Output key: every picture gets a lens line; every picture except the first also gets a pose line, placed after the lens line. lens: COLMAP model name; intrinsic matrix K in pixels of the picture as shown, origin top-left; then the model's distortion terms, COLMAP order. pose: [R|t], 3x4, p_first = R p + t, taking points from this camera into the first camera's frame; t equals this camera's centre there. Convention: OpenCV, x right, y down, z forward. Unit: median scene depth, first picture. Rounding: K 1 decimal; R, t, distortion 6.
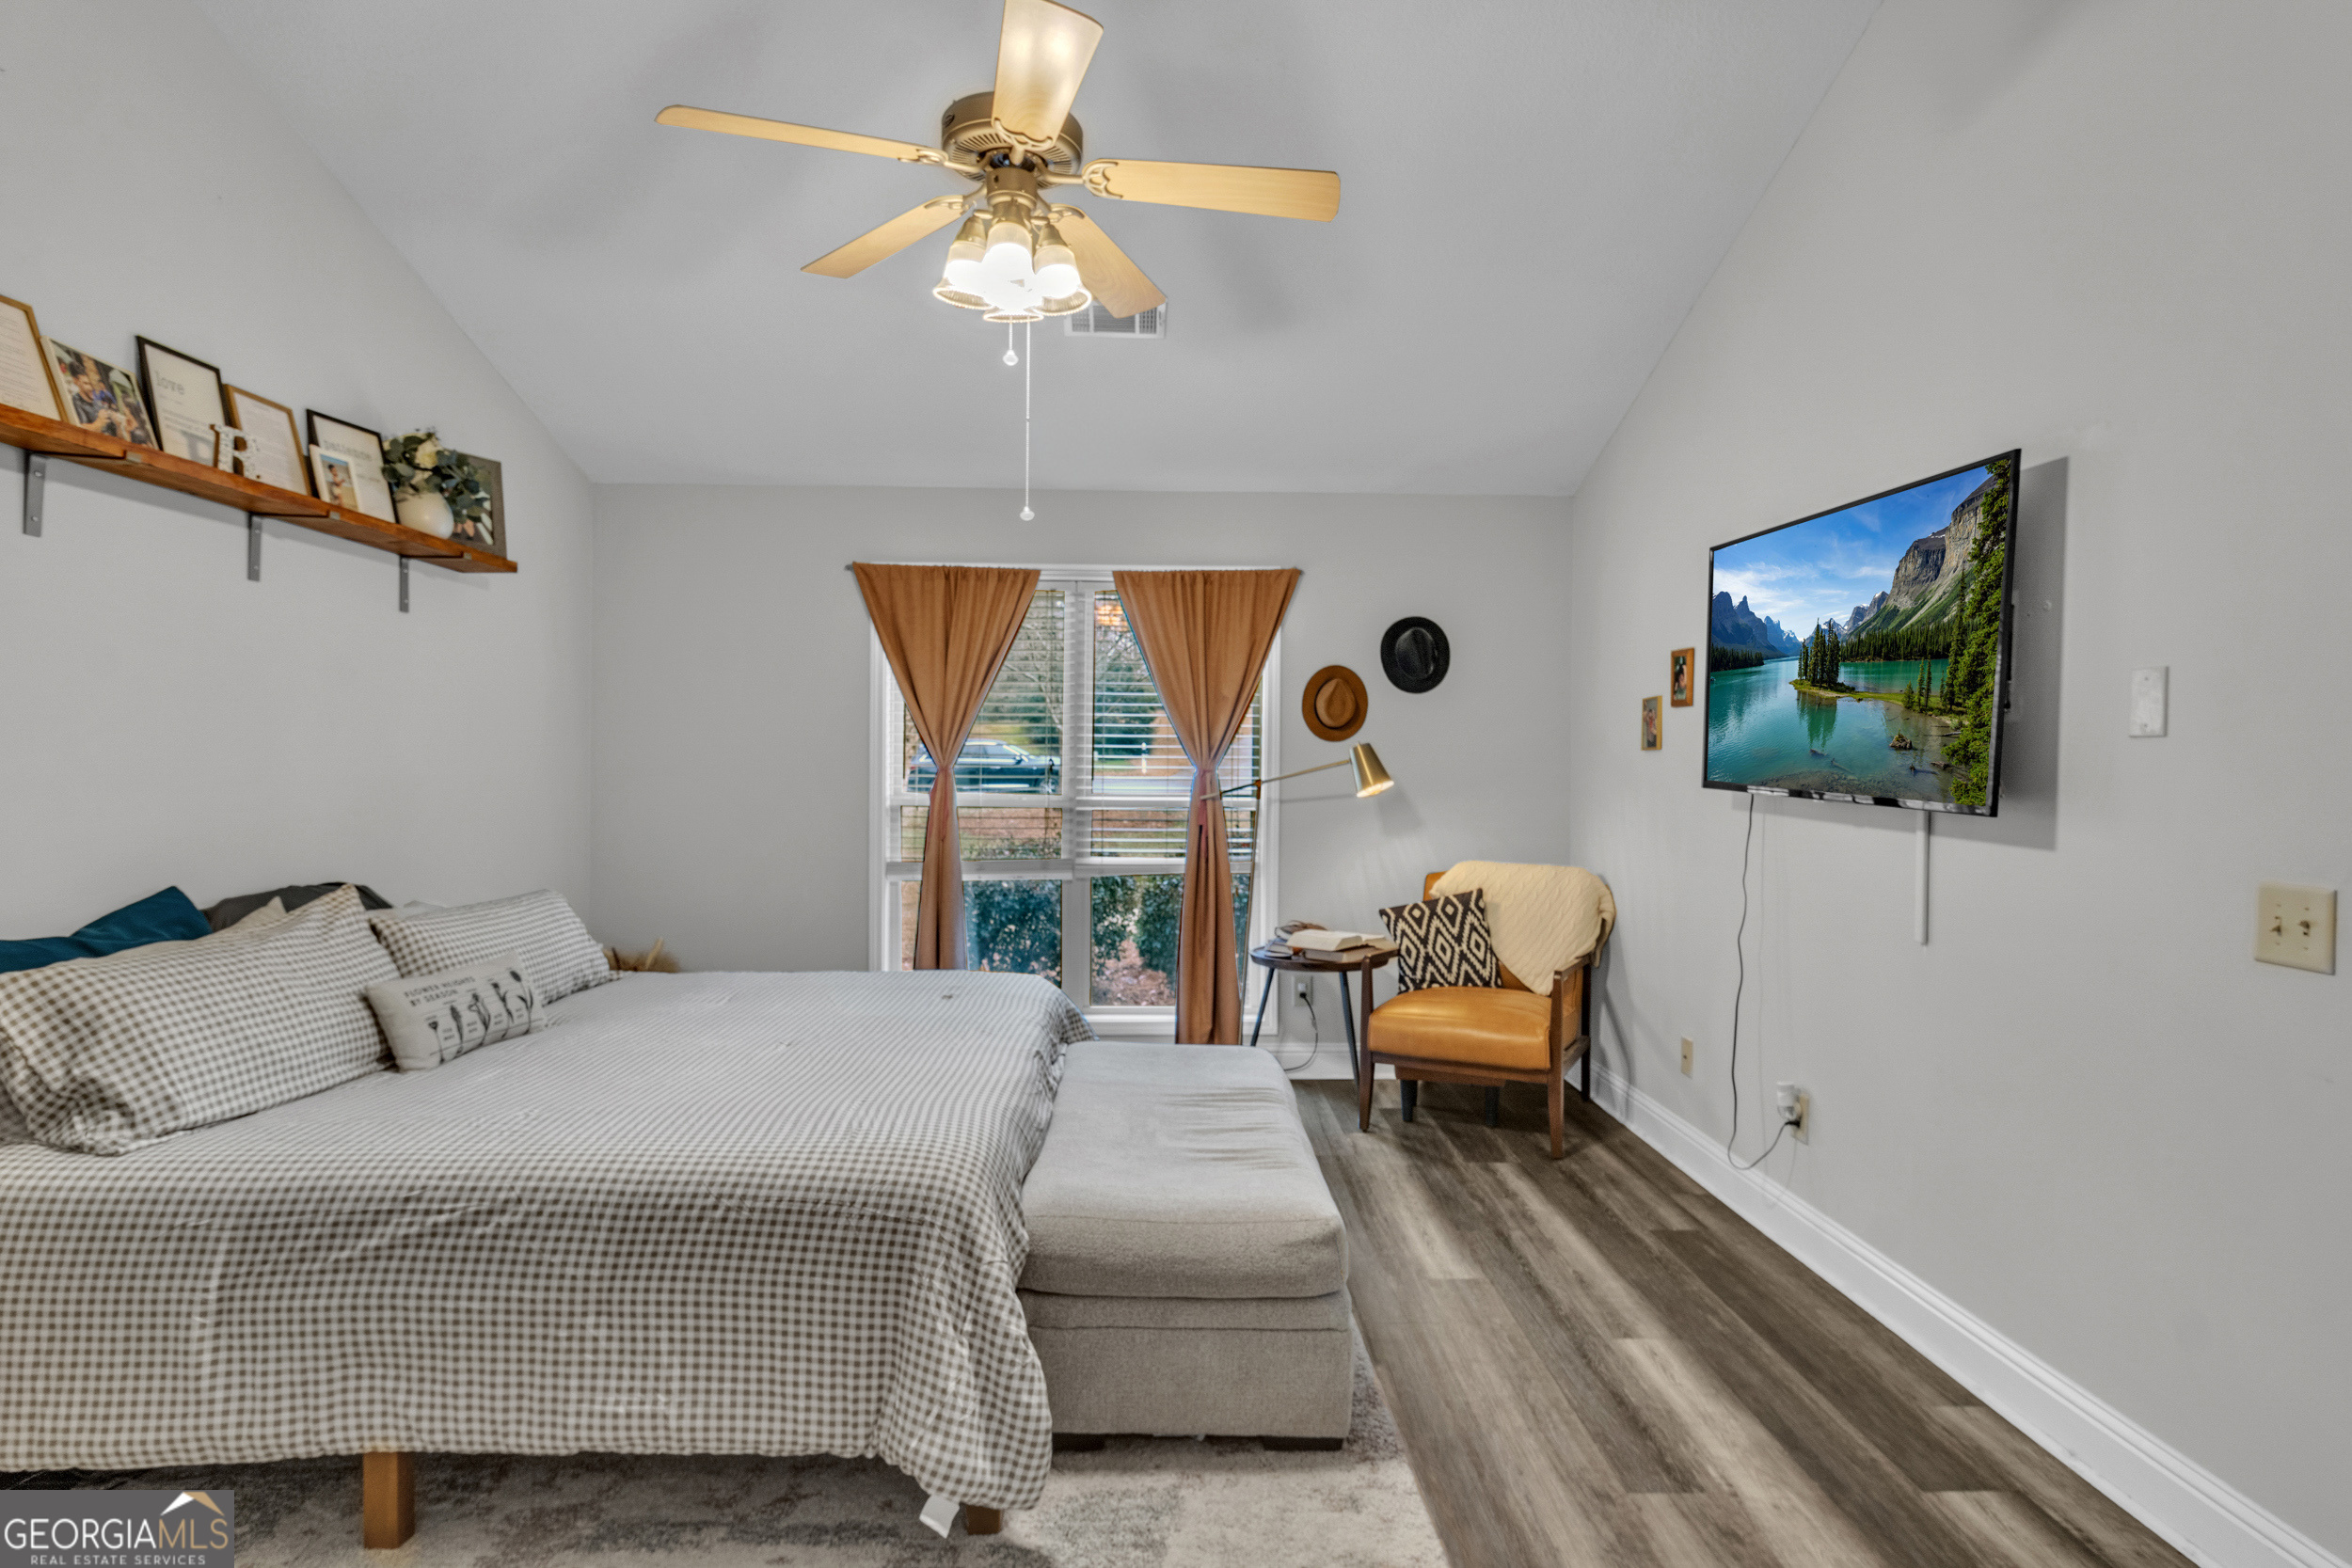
lens RADIAL K [[1229.7, 0, 1191.6], [0, 1229.7, 763.8], [0, 0, 1]] dist [0.003873, 0.001227]
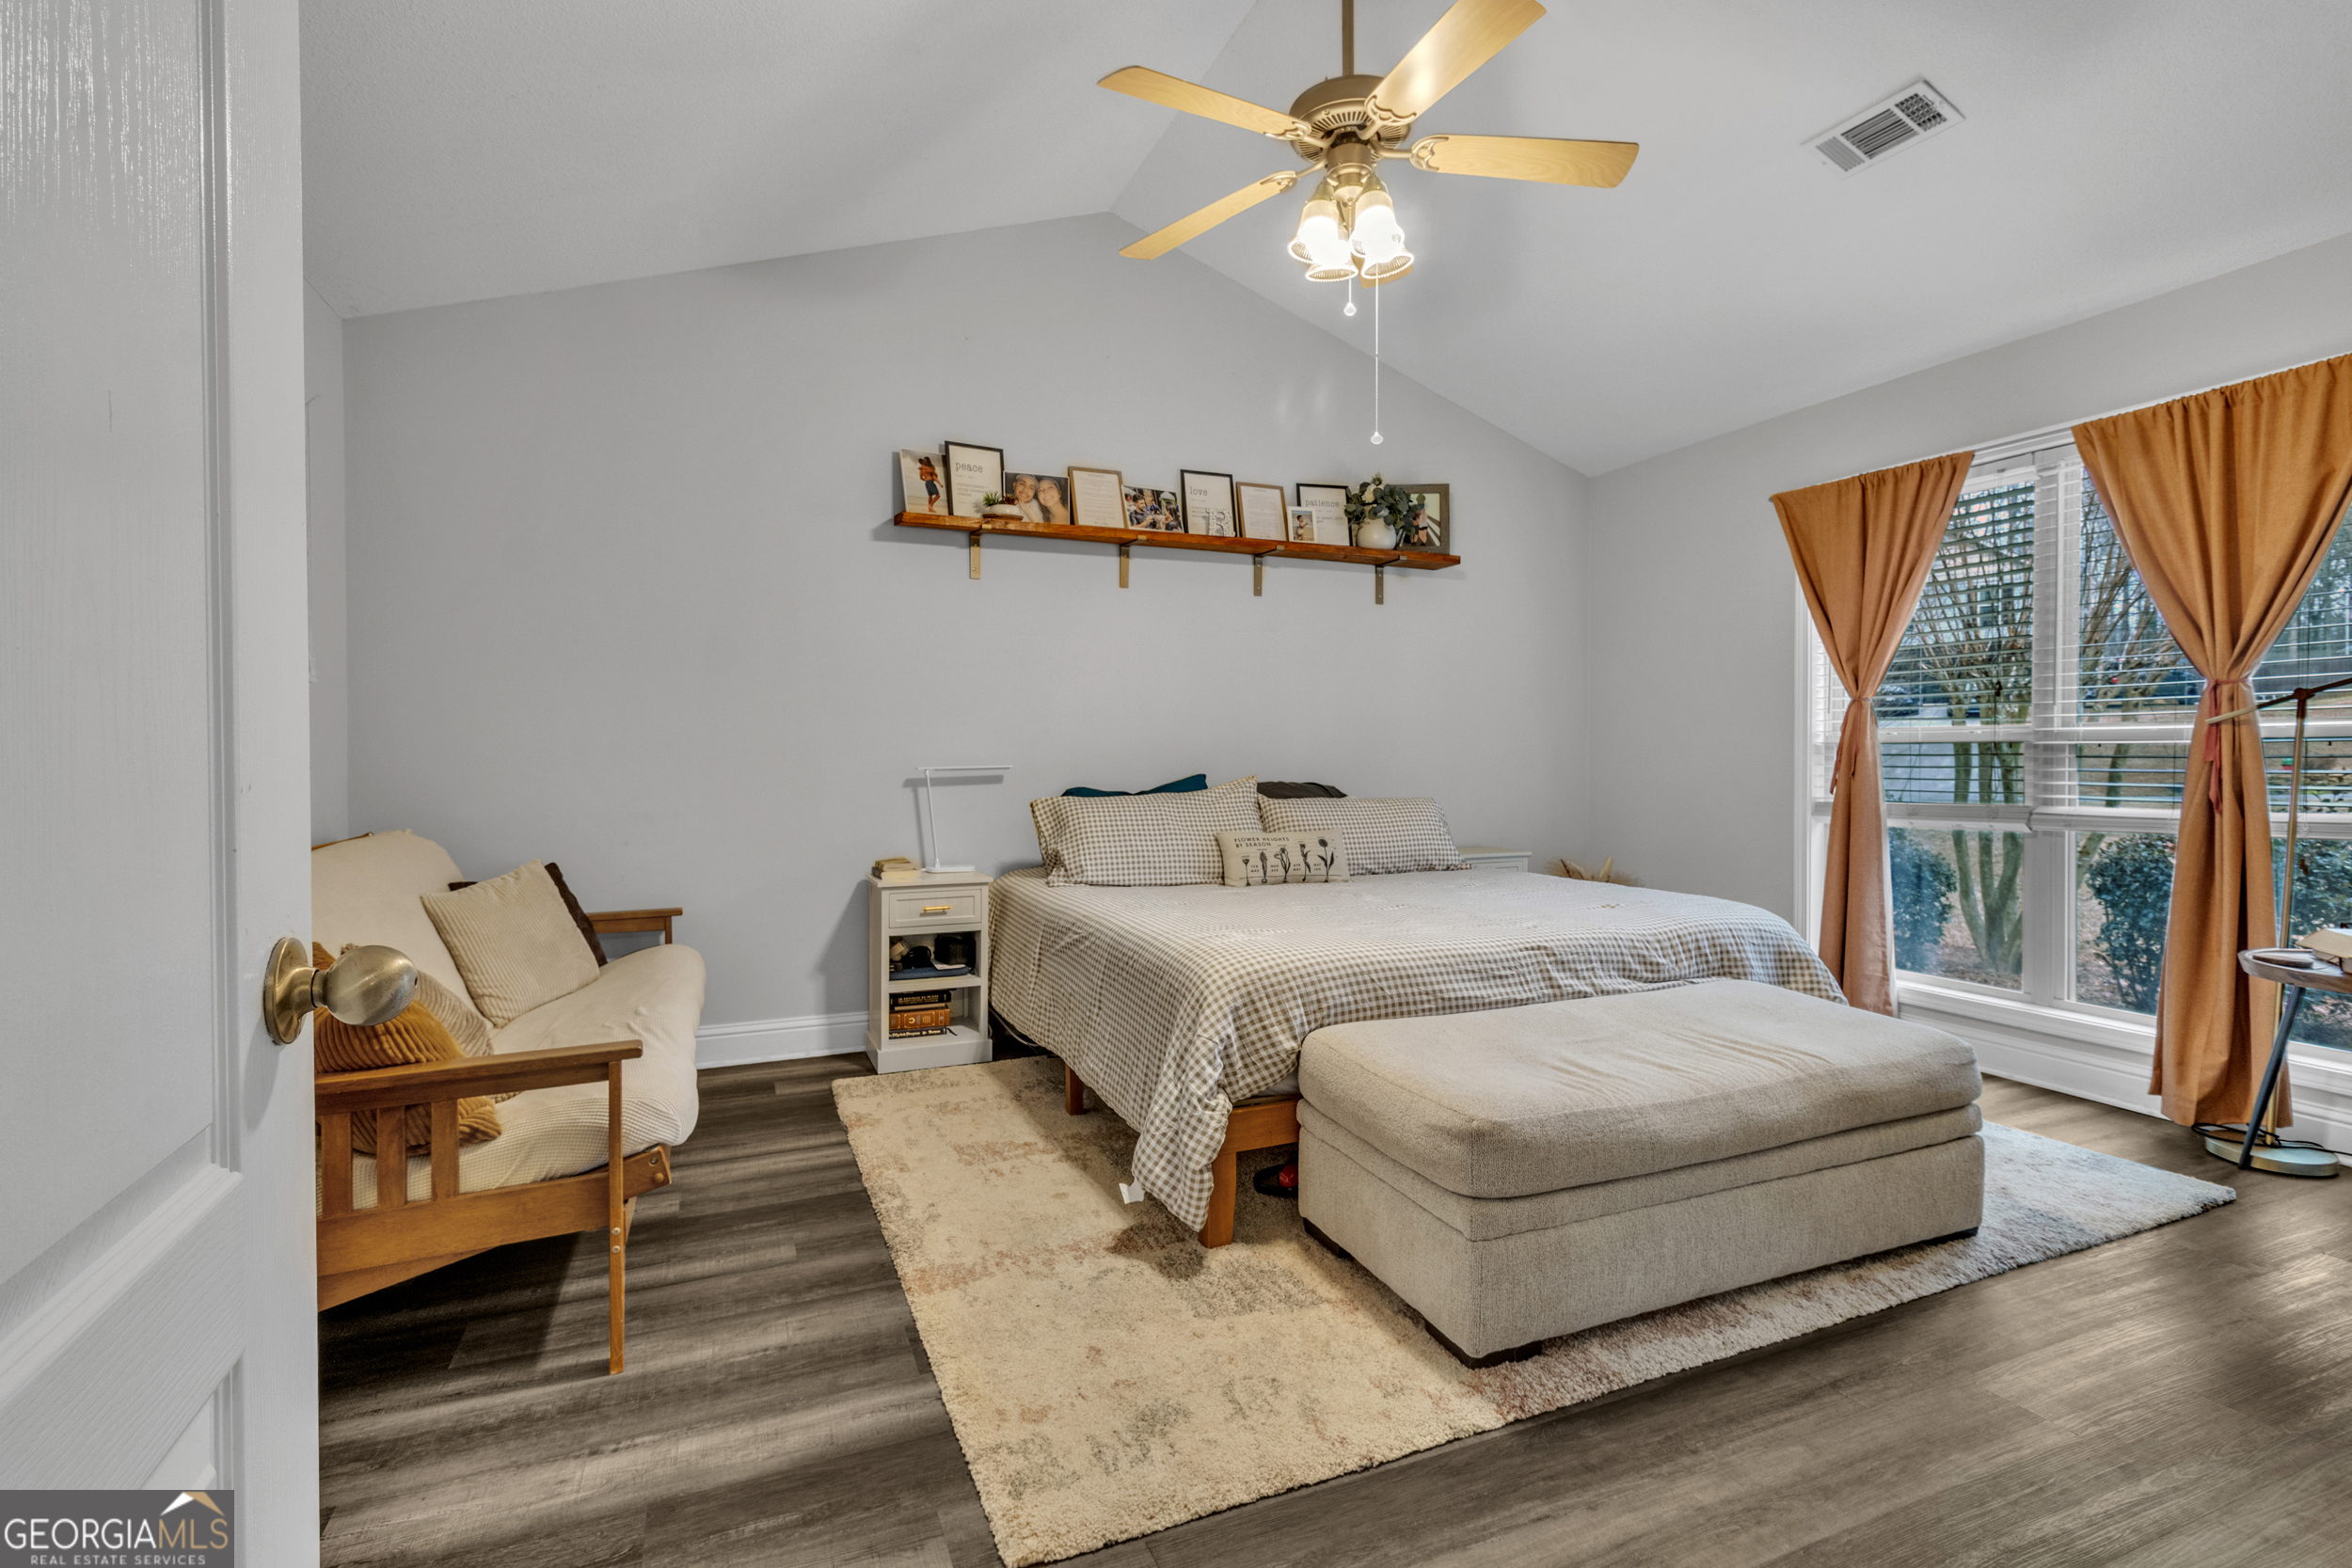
lens RADIAL K [[1136.3, 0, 1187.5], [0, 1136.3, 778.3], [0, 0, 1]] dist [-0.008772, 0.001222]
pose [[0.332199, 0.008667, -0.943169, 0.585036], [0.002092, 0.999949, 0.009925, 0.073059], [0.943207, -0.005270, 0.332164, 0.357718]]
